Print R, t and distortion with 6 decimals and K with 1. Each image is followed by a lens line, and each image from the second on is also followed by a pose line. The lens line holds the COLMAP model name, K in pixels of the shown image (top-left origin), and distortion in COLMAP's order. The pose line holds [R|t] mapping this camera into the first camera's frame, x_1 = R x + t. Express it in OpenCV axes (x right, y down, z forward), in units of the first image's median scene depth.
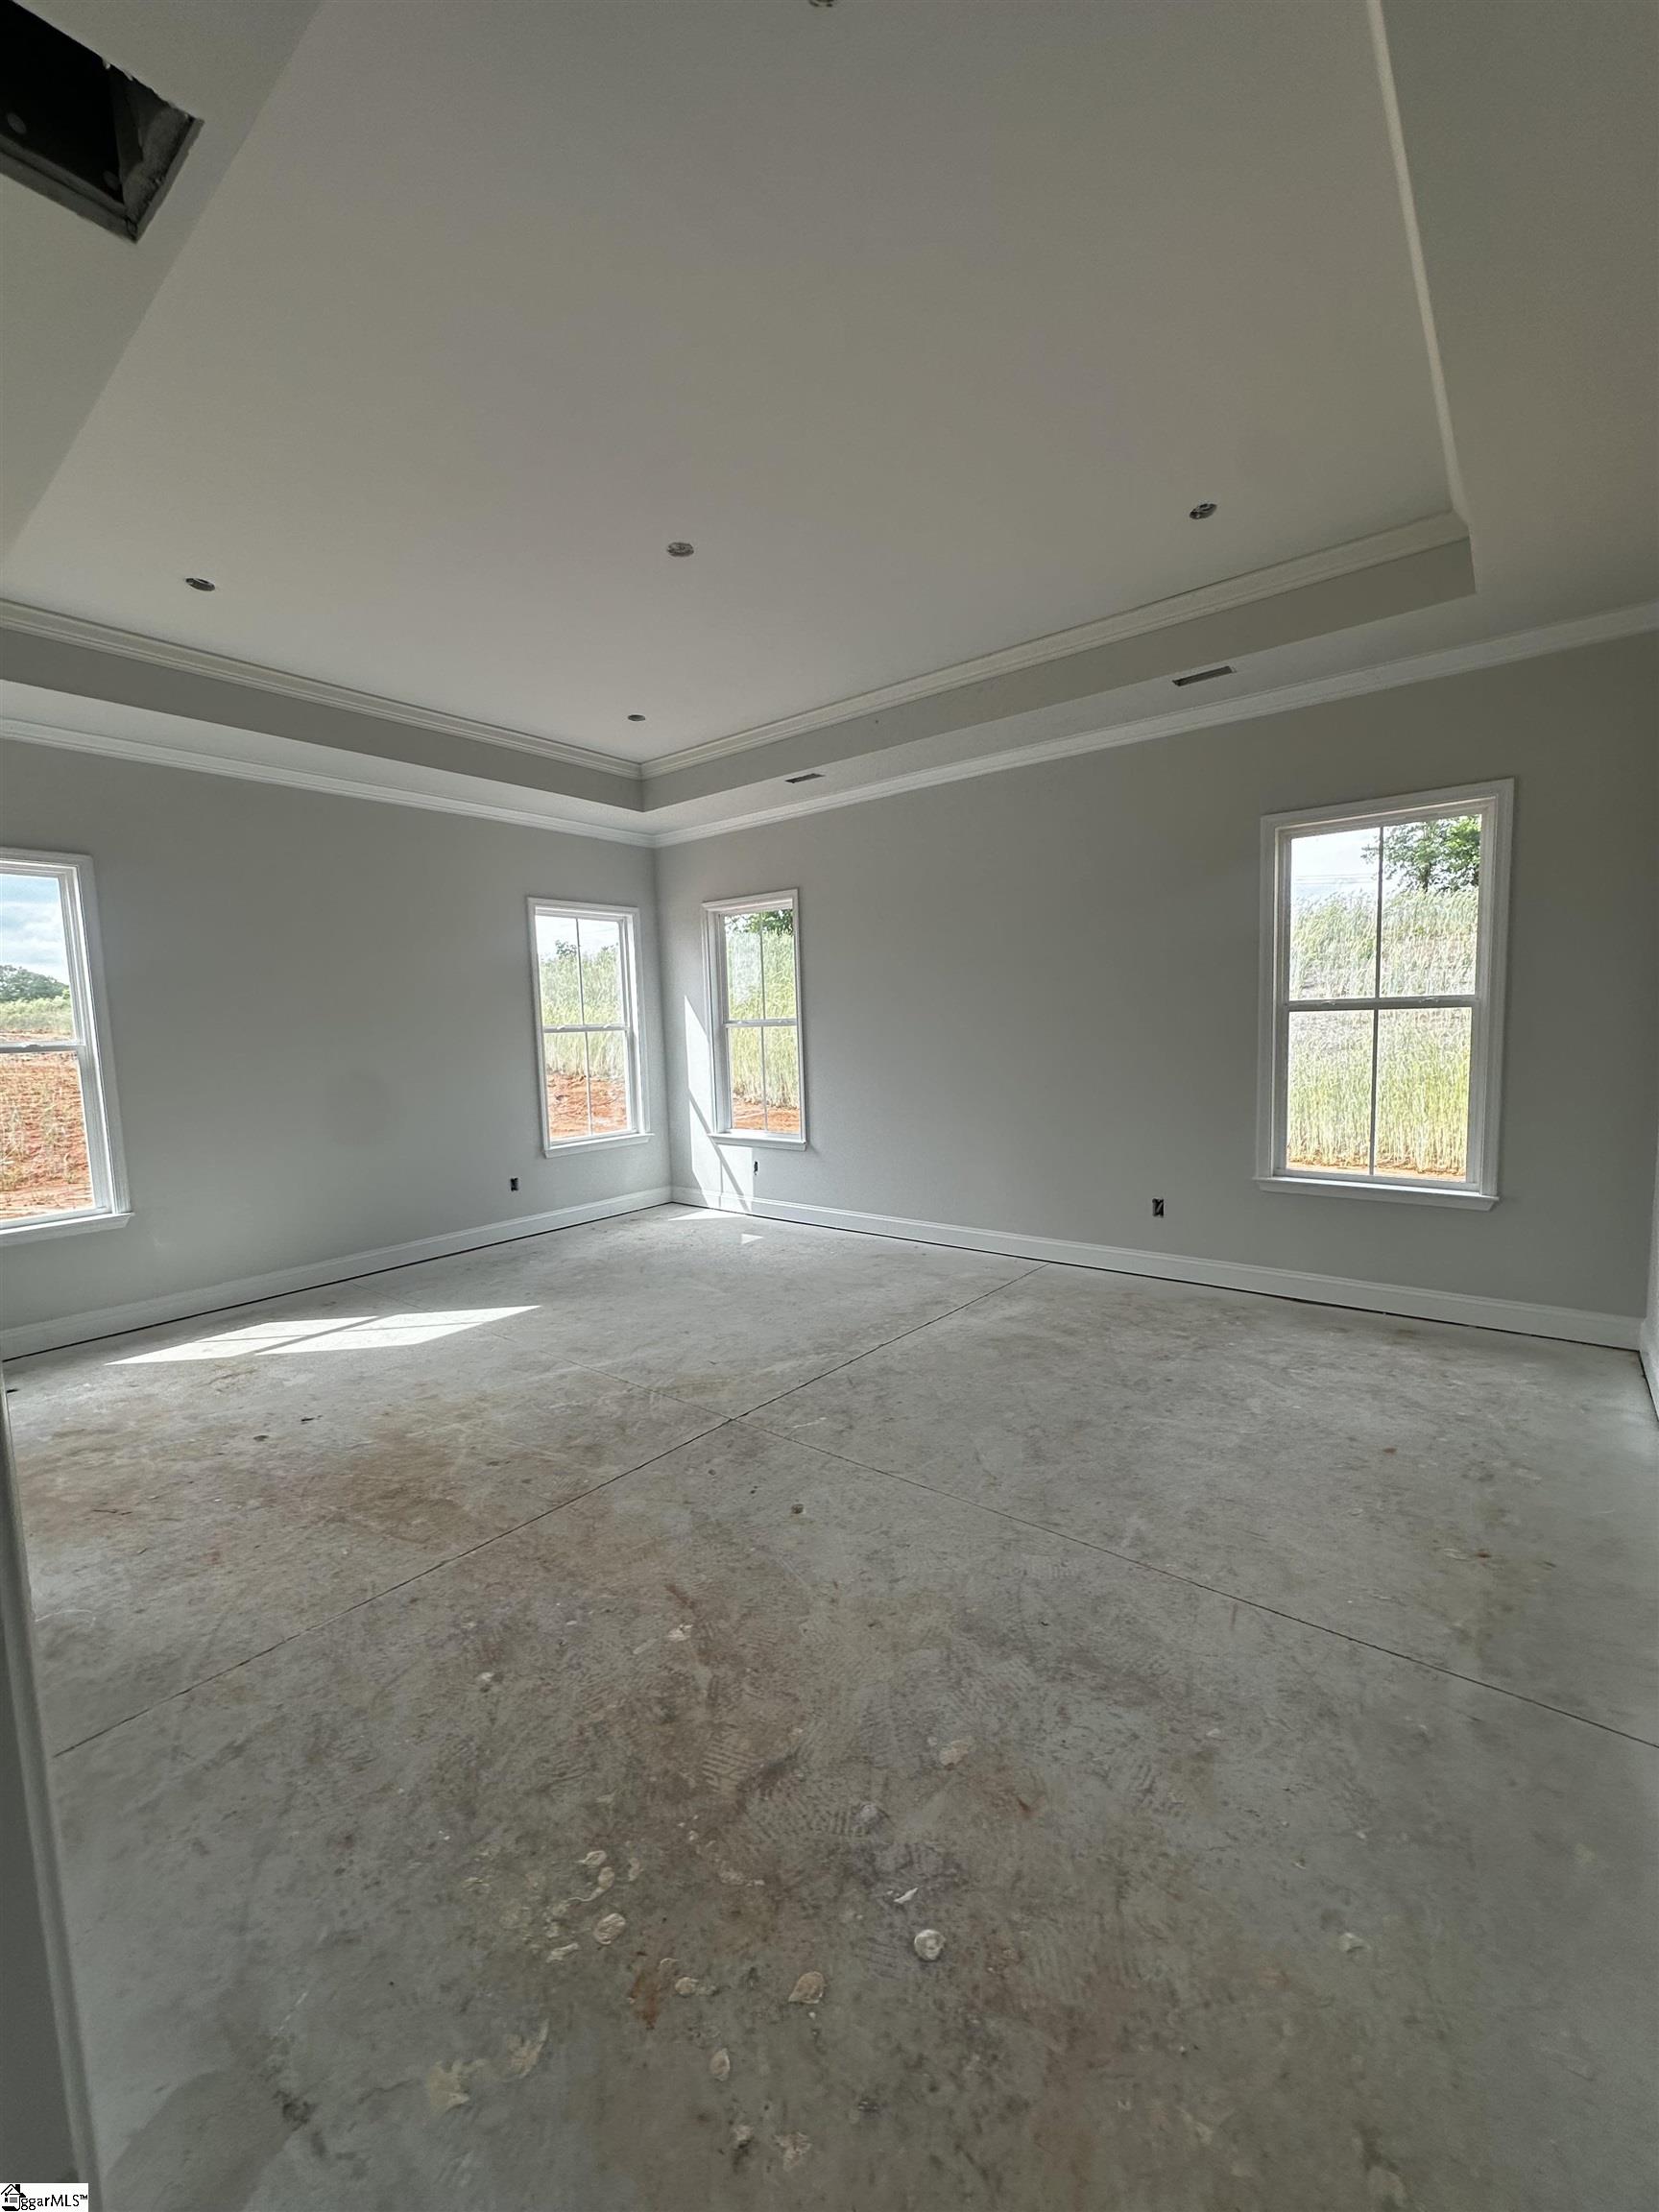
lens RADIAL K [[886.7, 0, 833.4], [0, 886.7, 1106.8], [0, 0, 1]] dist [-0.002380, 0.000693]
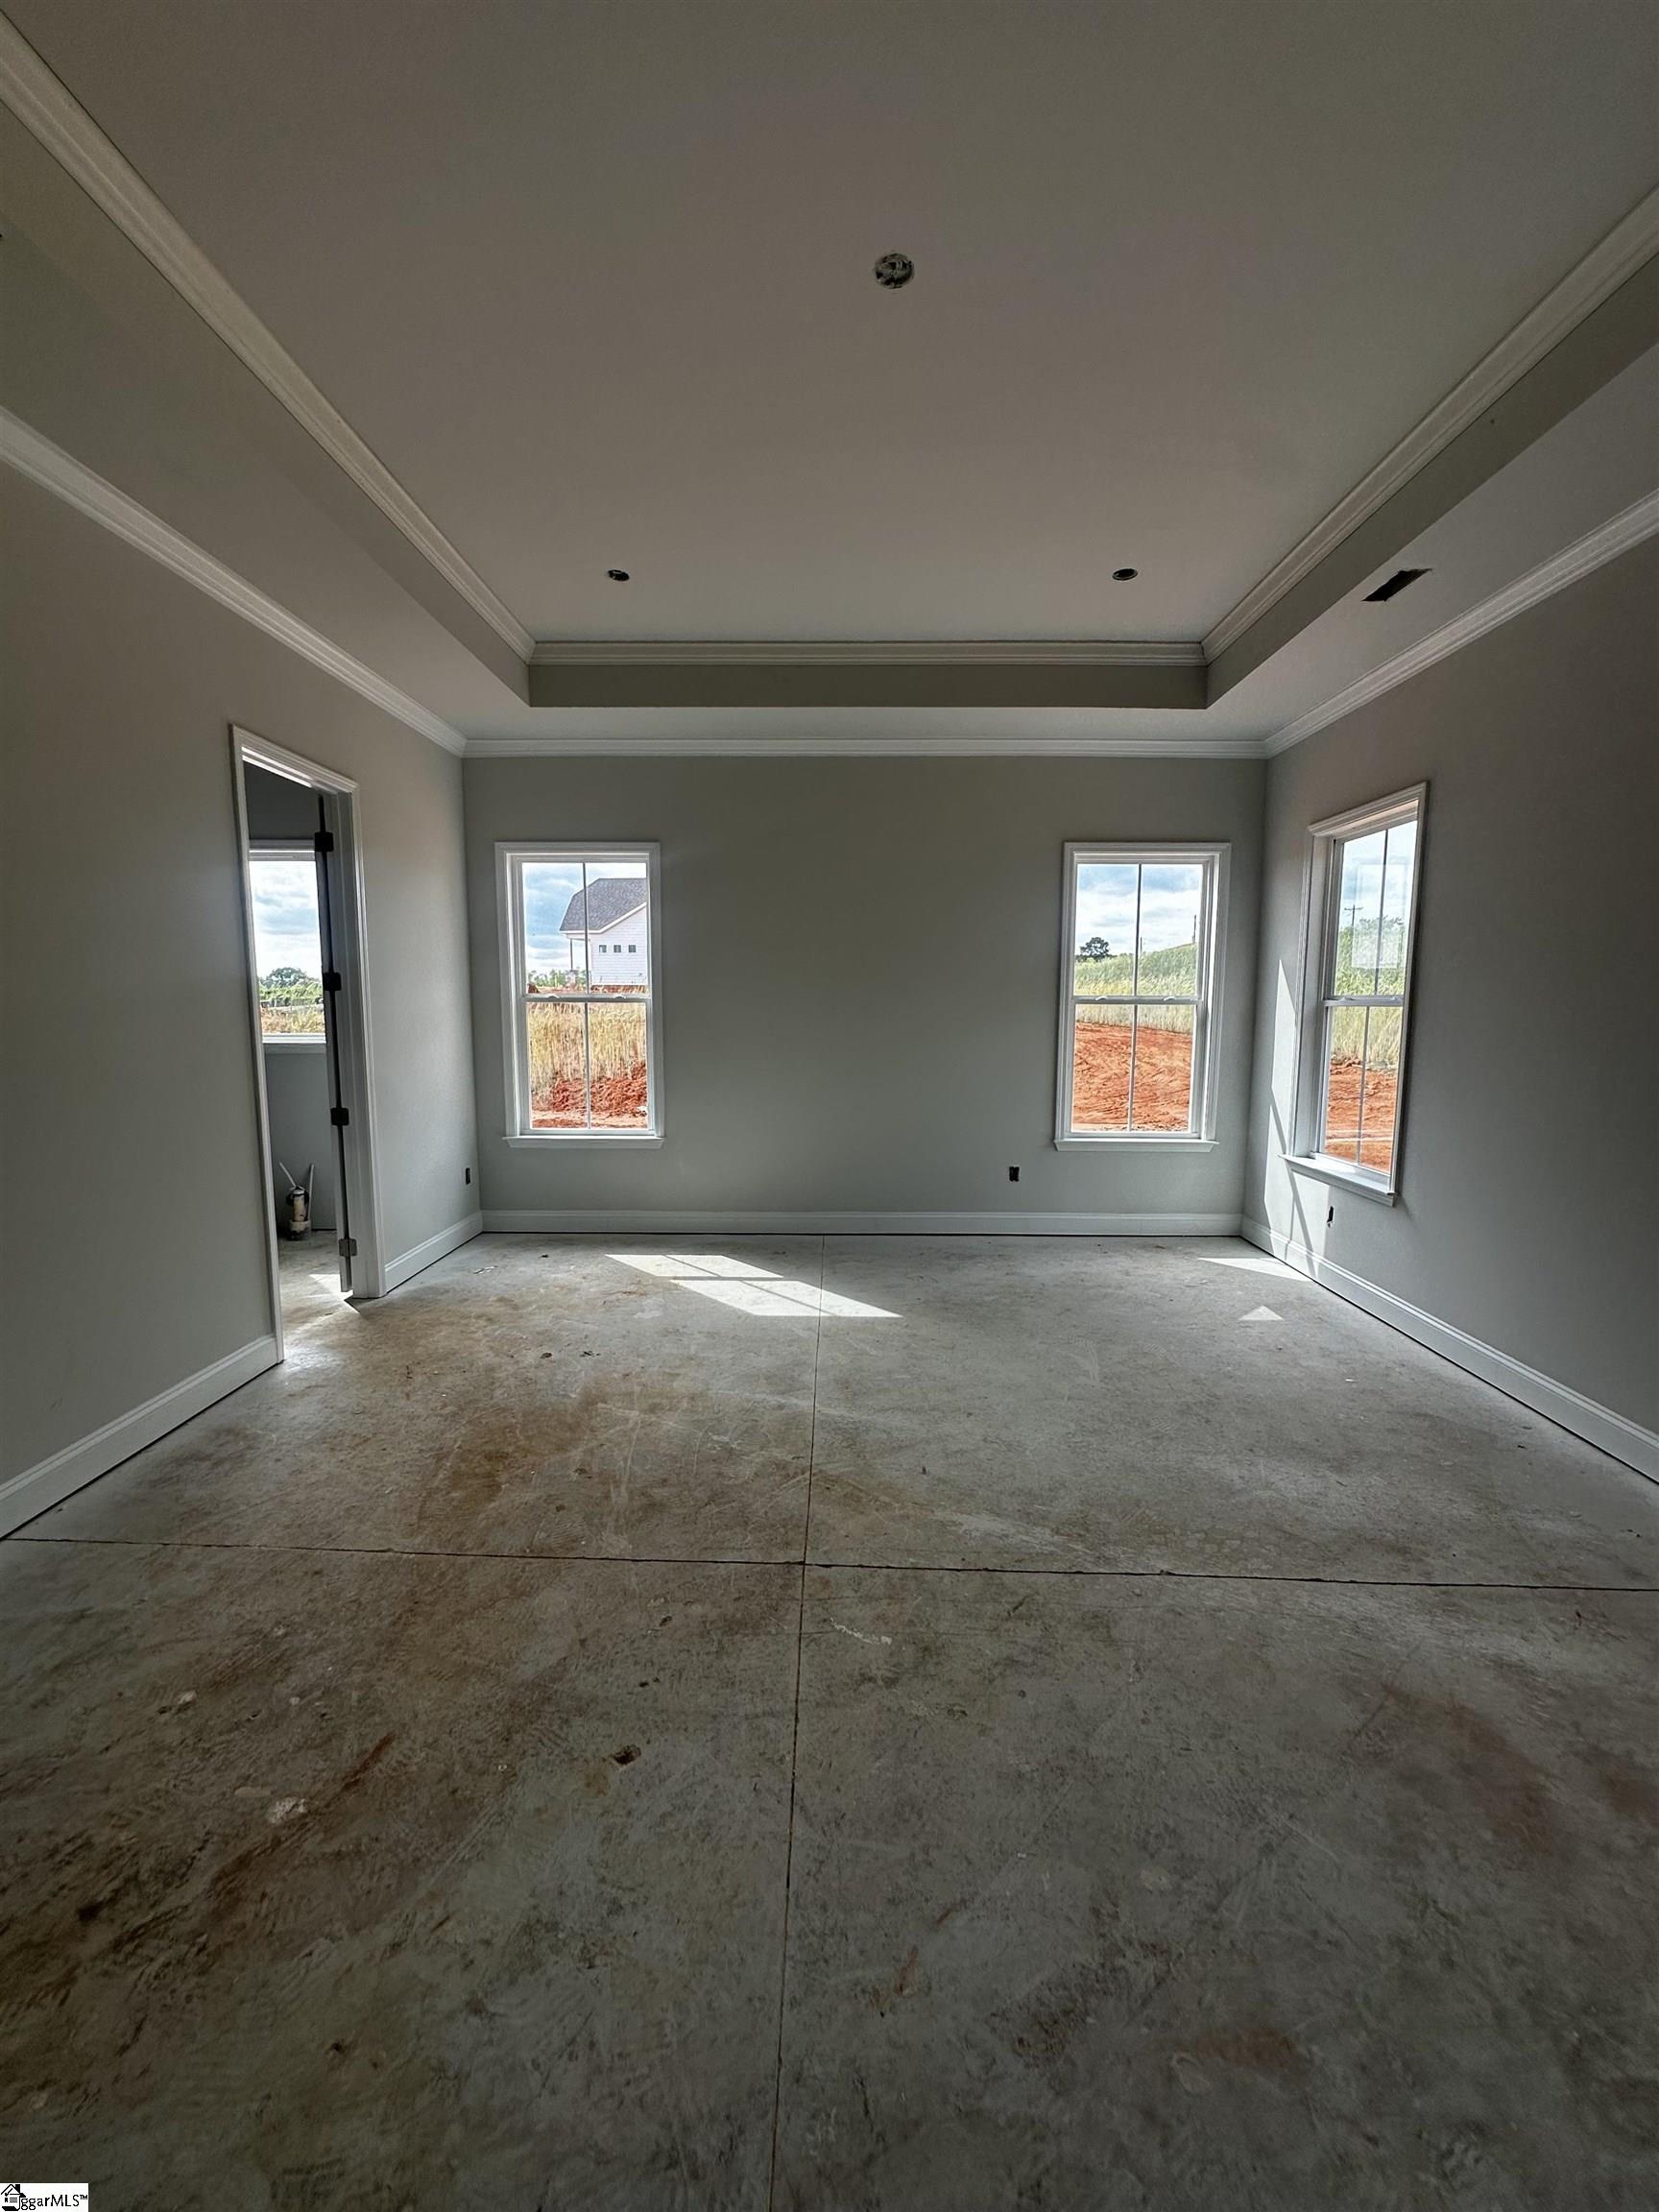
lens RADIAL K [[886.7, 0, 833.4], [0, 886.7, 1106.8], [0, 0, 1]] dist [-0.002380, 0.000693]
pose [[0.611943, 0.125935, -0.780811, 0.324251], [-0.100728, 0.991612, 0.080992, -0.049504], [0.784462, 0.029087, 0.619495, 0.470887]]
